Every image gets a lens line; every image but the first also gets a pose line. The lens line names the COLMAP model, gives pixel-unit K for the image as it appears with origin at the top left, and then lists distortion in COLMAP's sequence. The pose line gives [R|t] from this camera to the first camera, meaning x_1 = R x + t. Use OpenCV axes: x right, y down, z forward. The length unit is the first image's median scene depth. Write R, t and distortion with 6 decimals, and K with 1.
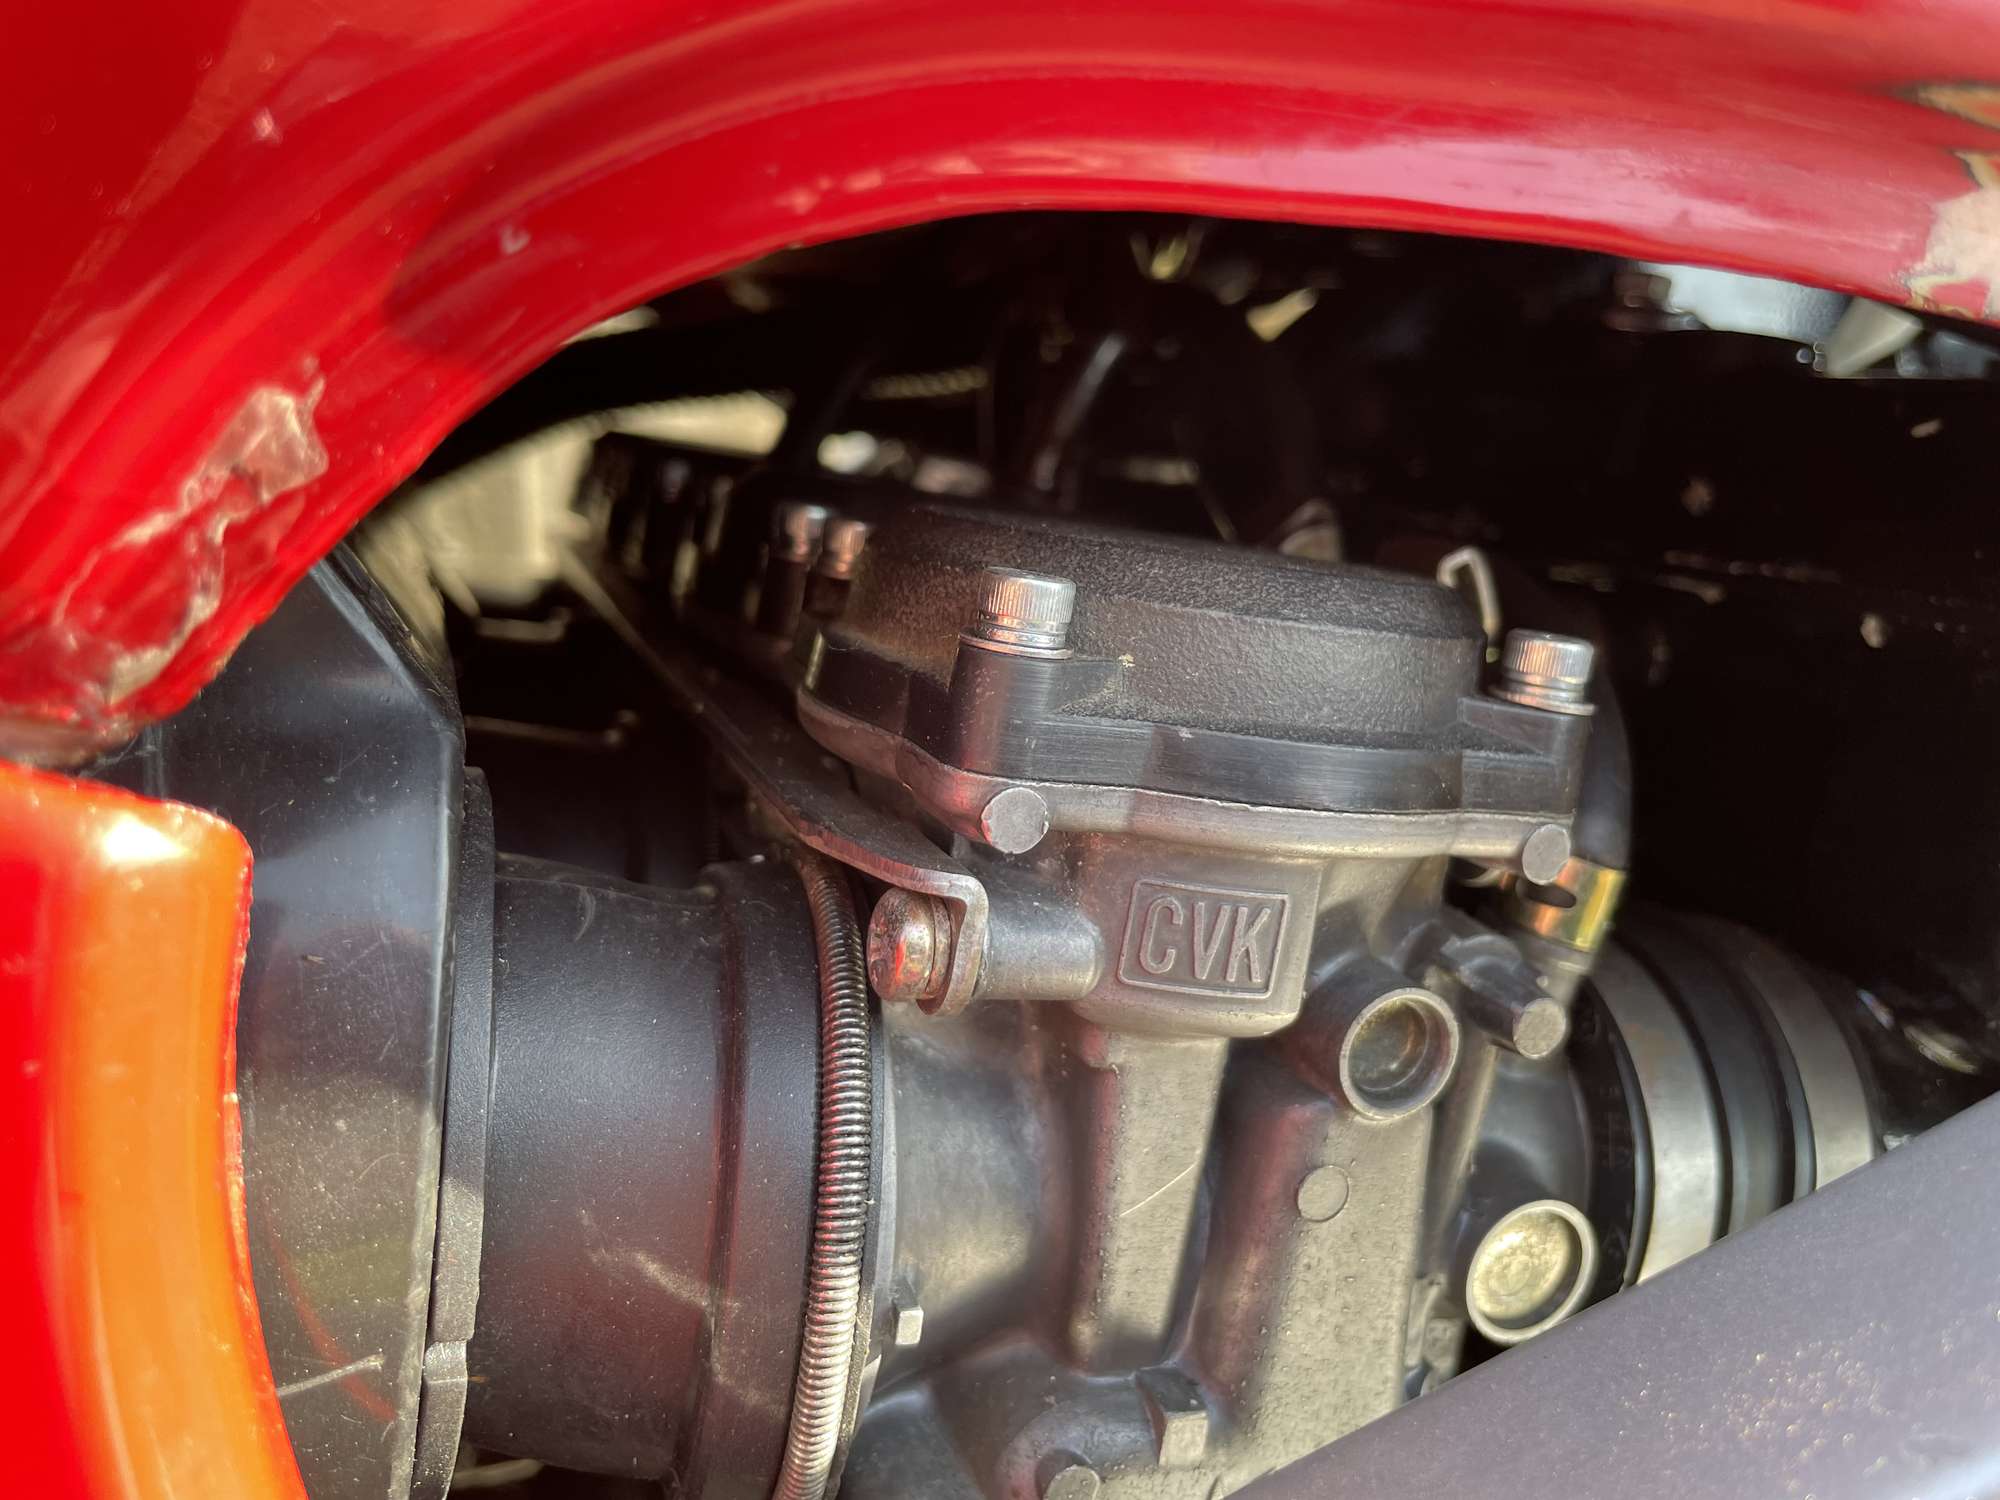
lens RADIAL K [[1628.6, 0, 994.0], [0, 1628.6, 759.6], [0, 0, 1]] dist [0.055125, -0.047254]
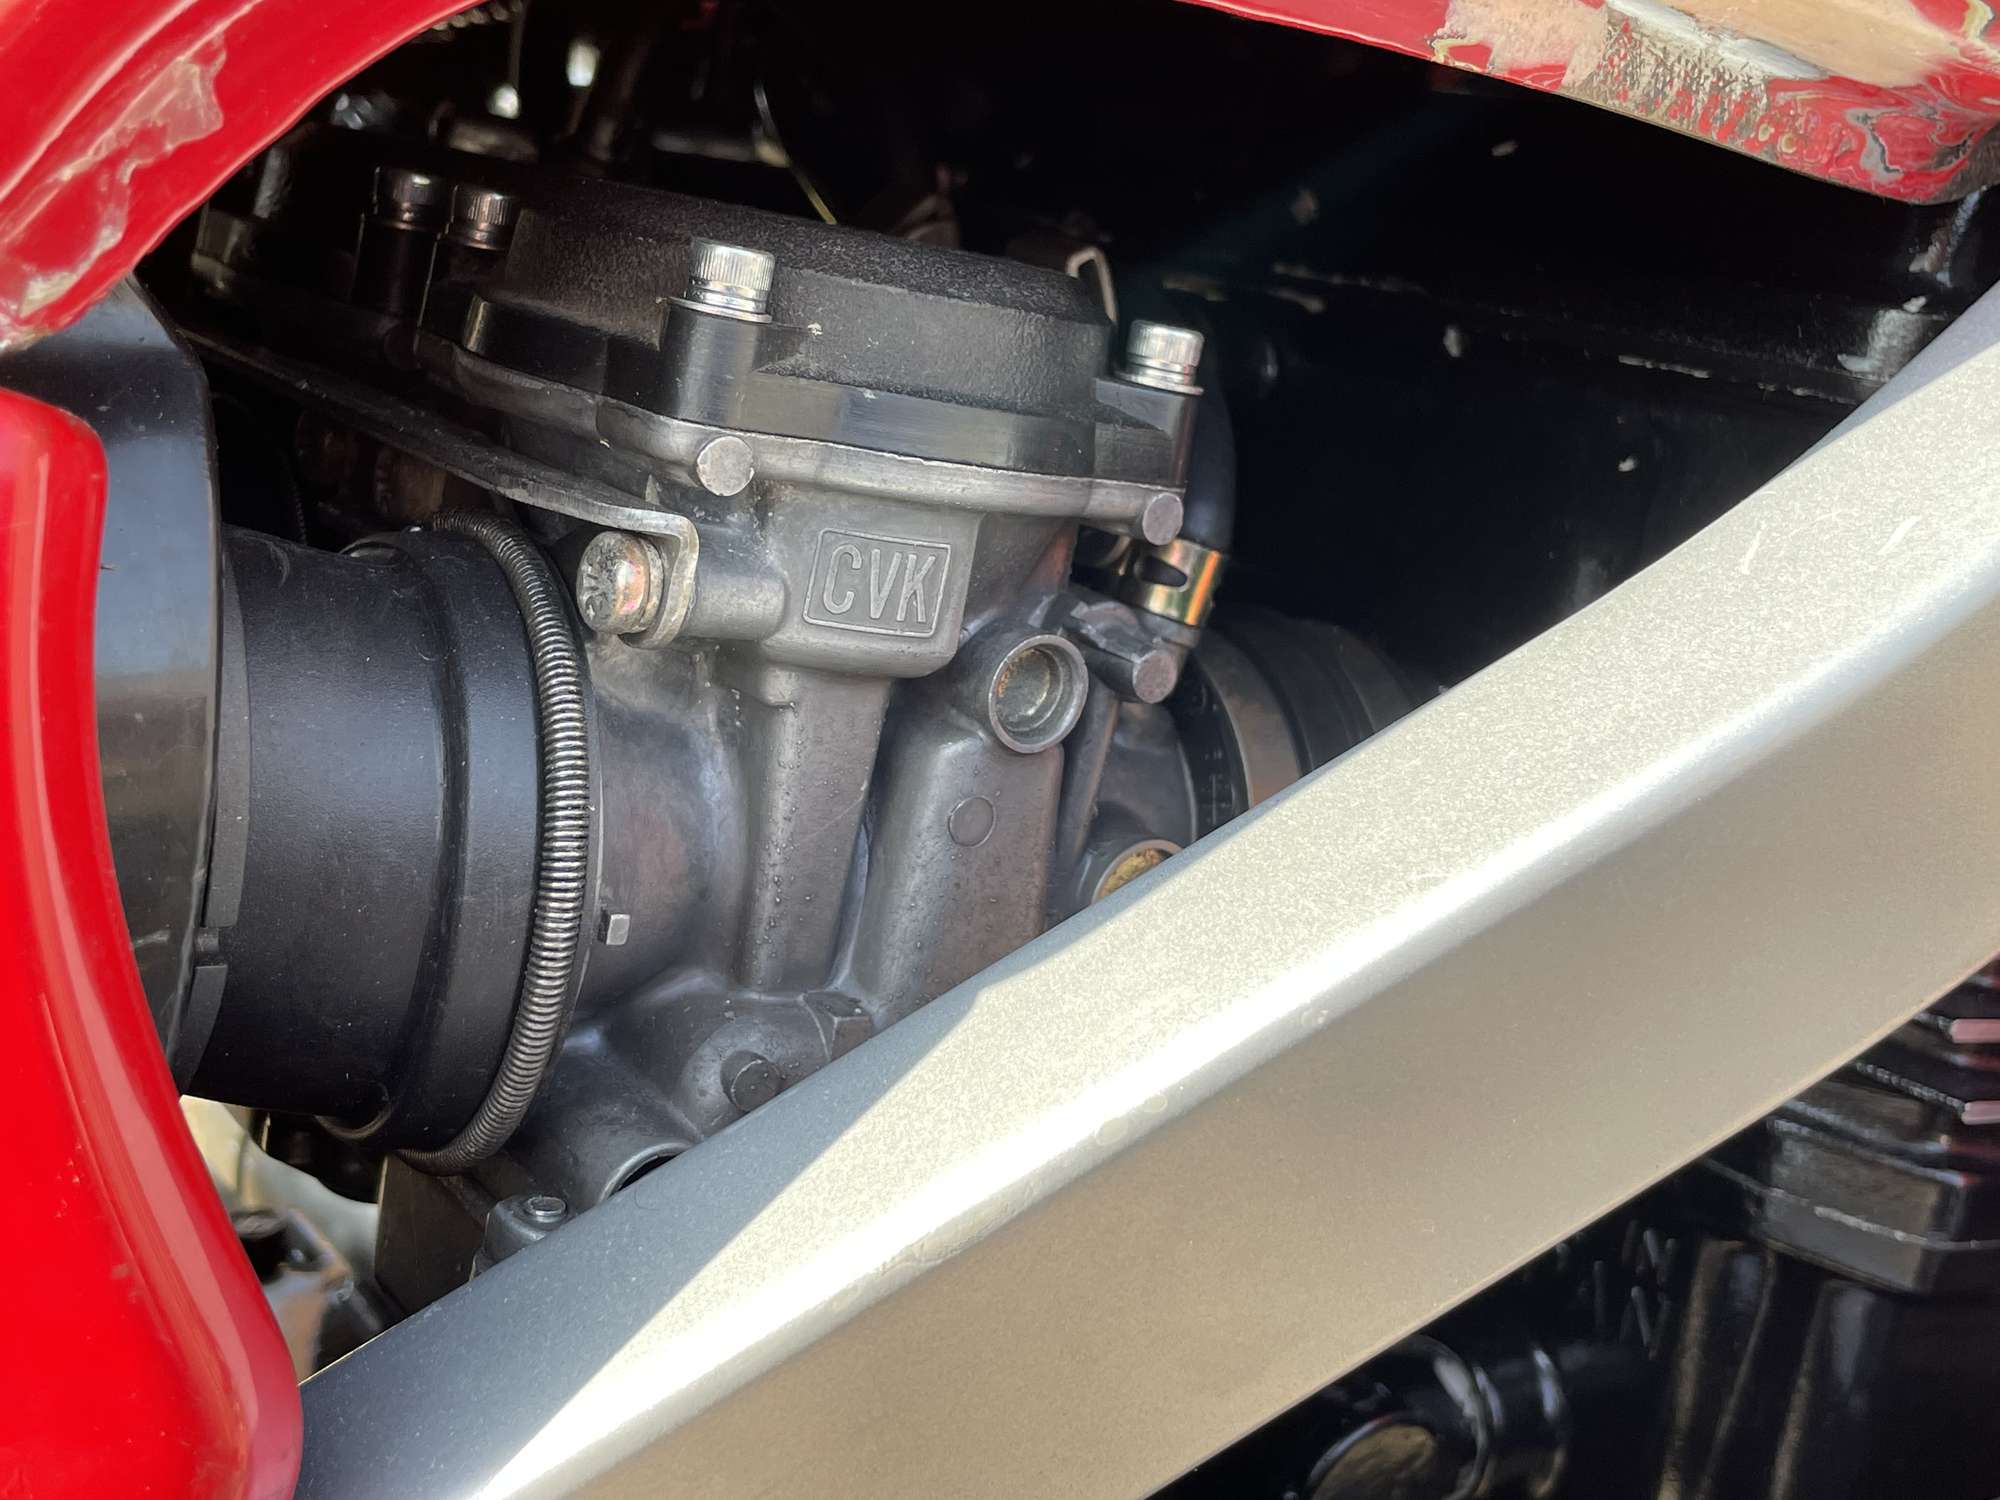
lens RADIAL K [[2599.0, 0, 1000.9], [0, 2599.0, 746.1], [0, 0, 1]] dist [0.099121, 0.000000]
pose [[0.963064, -0.011572, 0.269025, -0.268693], [-0.003750, 0.998403, 0.056367, 0.118561], [-0.269248, -0.055294, 0.961482, -0.742049]]
